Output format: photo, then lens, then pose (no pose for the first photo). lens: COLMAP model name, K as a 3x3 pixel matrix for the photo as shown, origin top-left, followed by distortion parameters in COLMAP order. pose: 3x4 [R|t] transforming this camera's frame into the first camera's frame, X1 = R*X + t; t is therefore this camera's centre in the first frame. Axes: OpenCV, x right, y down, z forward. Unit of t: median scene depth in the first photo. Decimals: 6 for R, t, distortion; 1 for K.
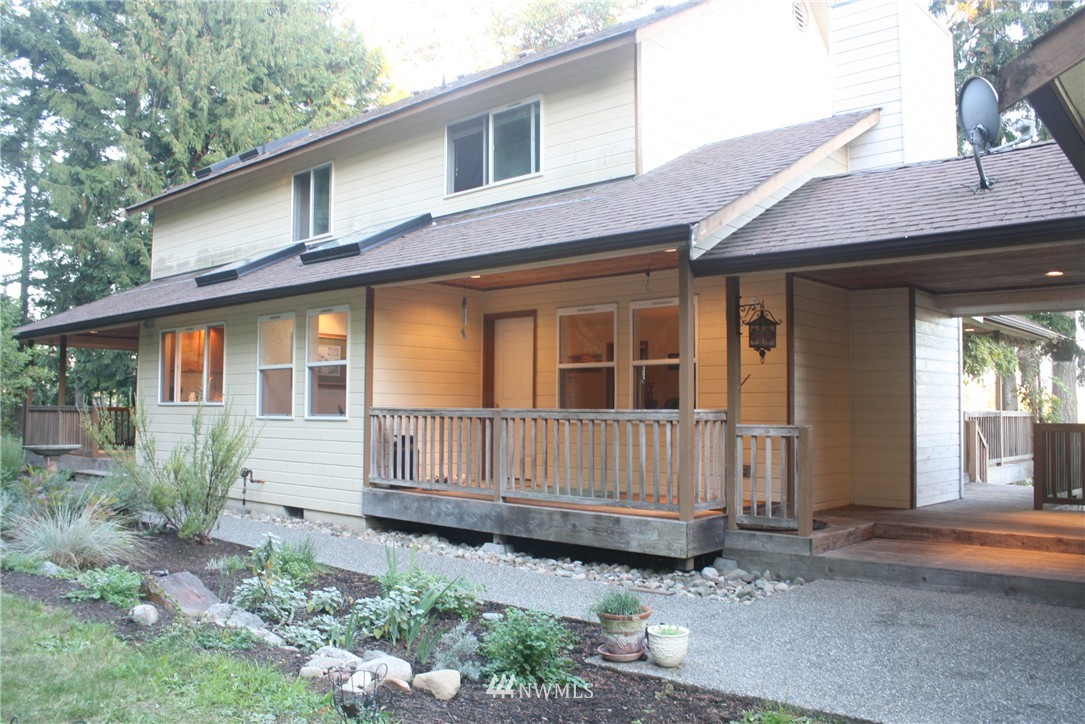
lens RADIAL K [[896.6, 0, 542.5], [0, 896.6, 362.0], [0, 0, 1]] dist [-0.082377, 0.001557]
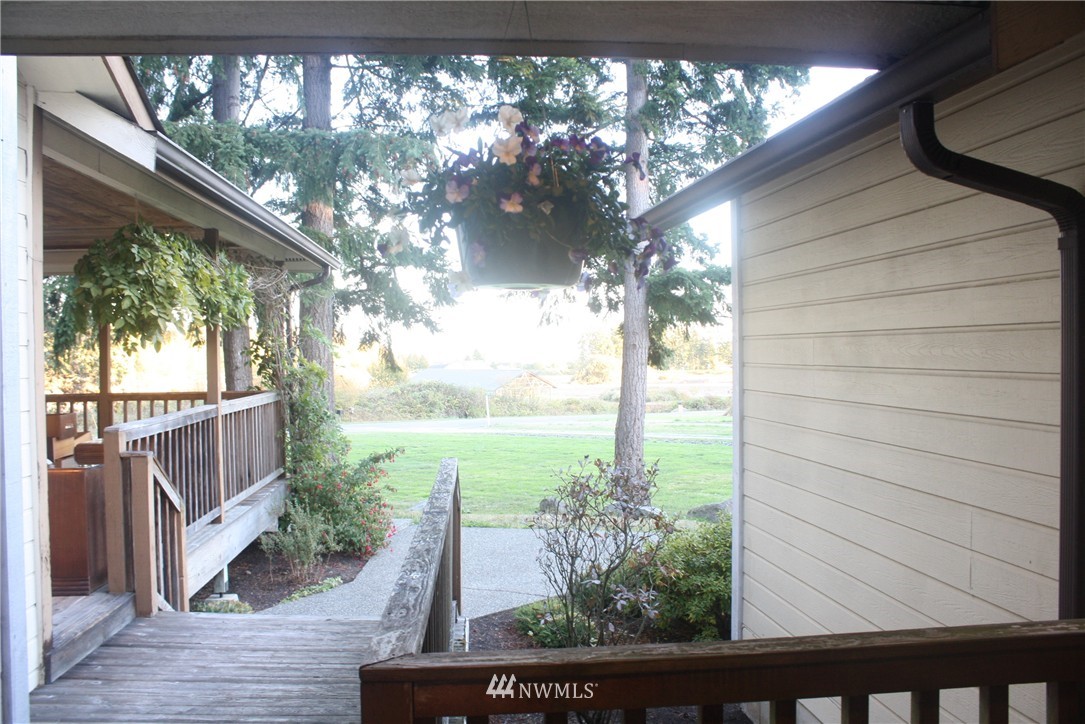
lens RADIAL K [[896.6, 0, 542.5], [0, 896.6, 362.0], [0, 0, 1]] dist [-0.082377, 0.001557]
pose [[0.686049, -0.027983, 0.727017, 0.303505], [-0.022002, 0.998005, 0.059175, 0.002174], [-0.727223, -0.056593, 0.684064, 0.561248]]
